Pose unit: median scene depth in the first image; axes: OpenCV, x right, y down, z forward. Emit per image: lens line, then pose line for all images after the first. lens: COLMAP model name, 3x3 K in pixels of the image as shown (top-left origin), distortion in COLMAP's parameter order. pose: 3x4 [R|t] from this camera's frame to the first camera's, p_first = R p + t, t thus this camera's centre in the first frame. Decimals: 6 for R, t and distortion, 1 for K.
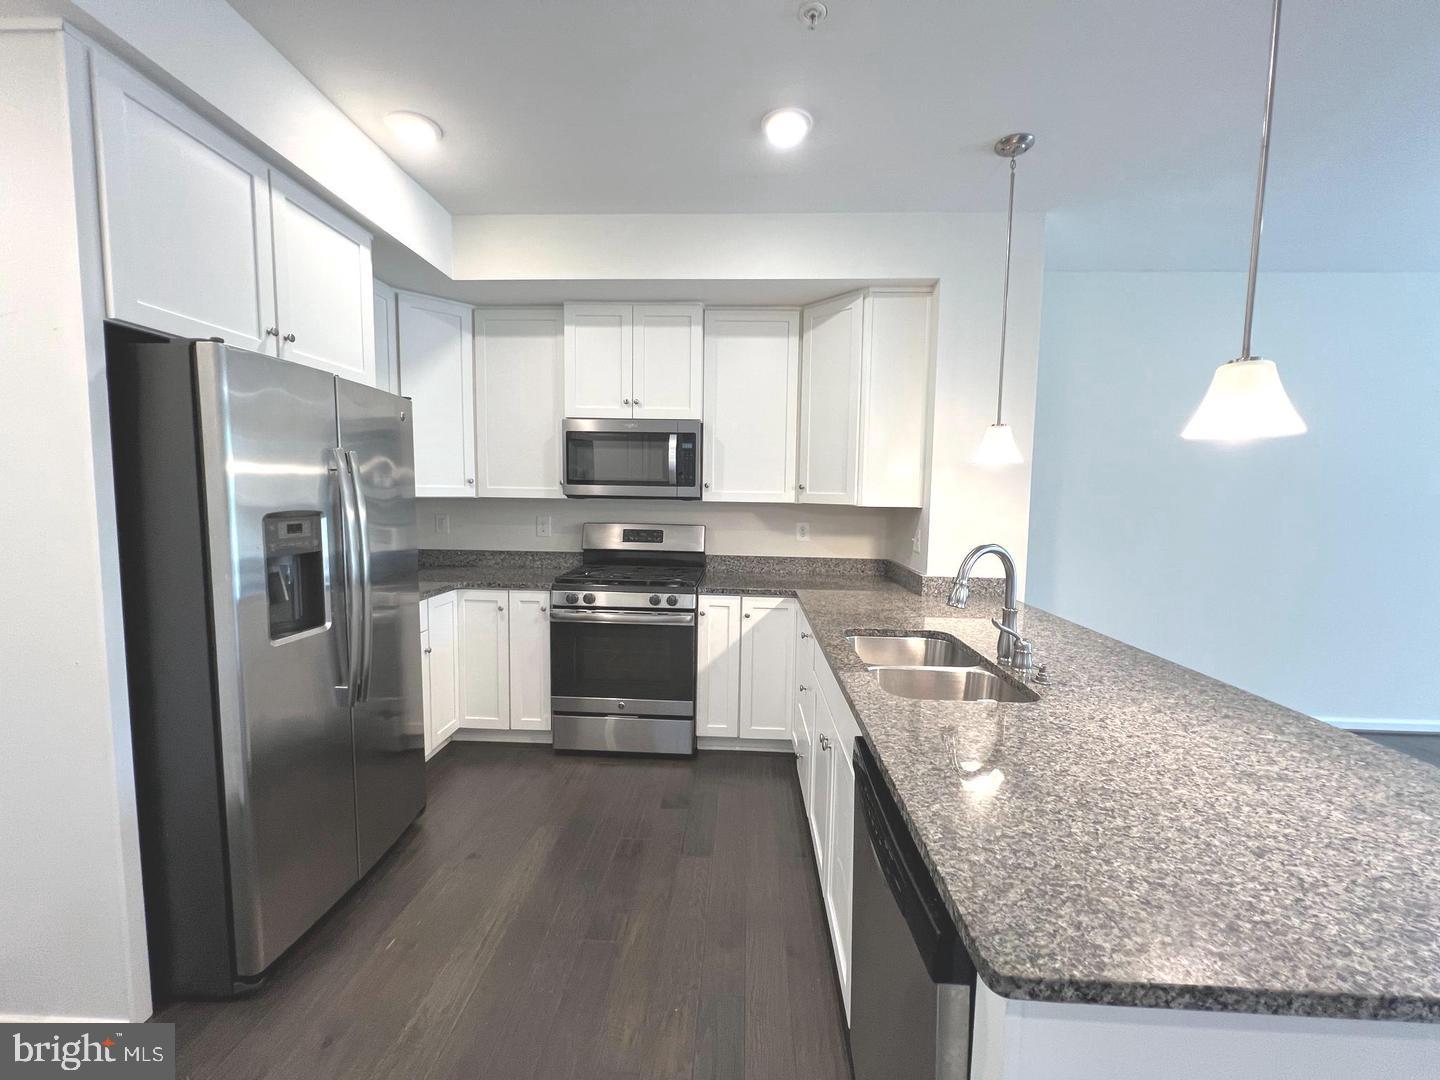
lens RADIAL K [[577.3, 0, 720.6], [0, 577.3, 538.2], [0, 0, 1]] dist [-0.002950, 0.000456]
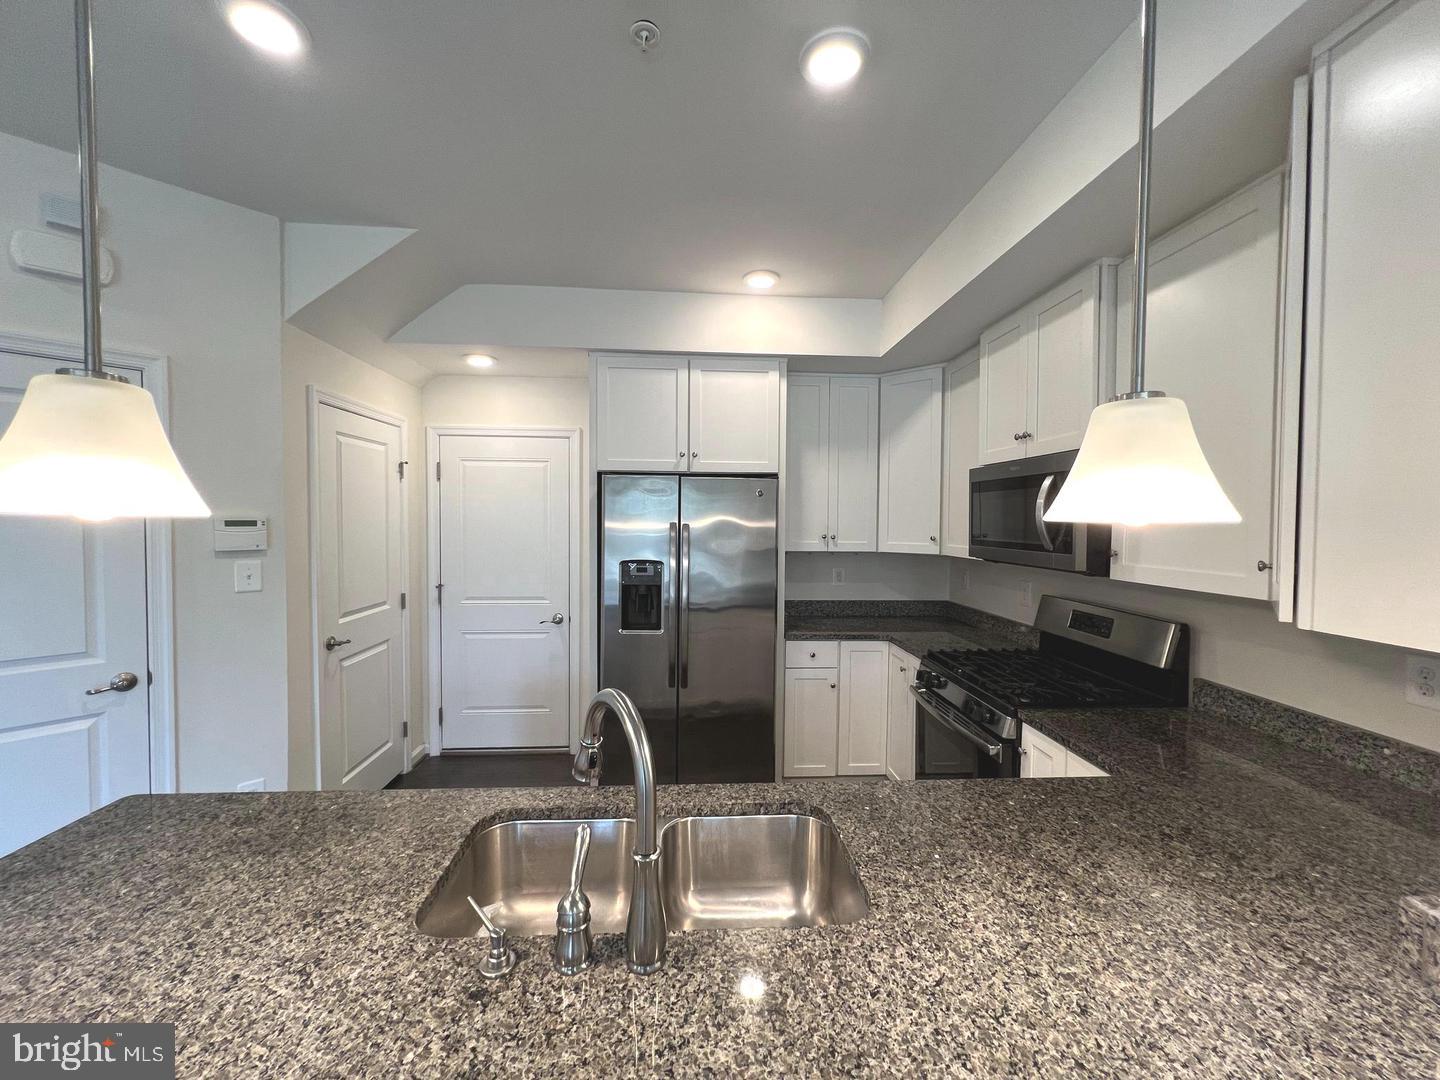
lens RADIAL K [[577.3, 0, 719.6], [0, 577.3, 534.8], [0, 0, 1]] dist [-0.002950, 0.000456]
pose [[0.104356, 0.012400, -0.994463, 0.562743], [-0.087544, 0.996155, 0.003235, -0.081842], [0.990679, 0.086721, 0.105041, 0.571892]]
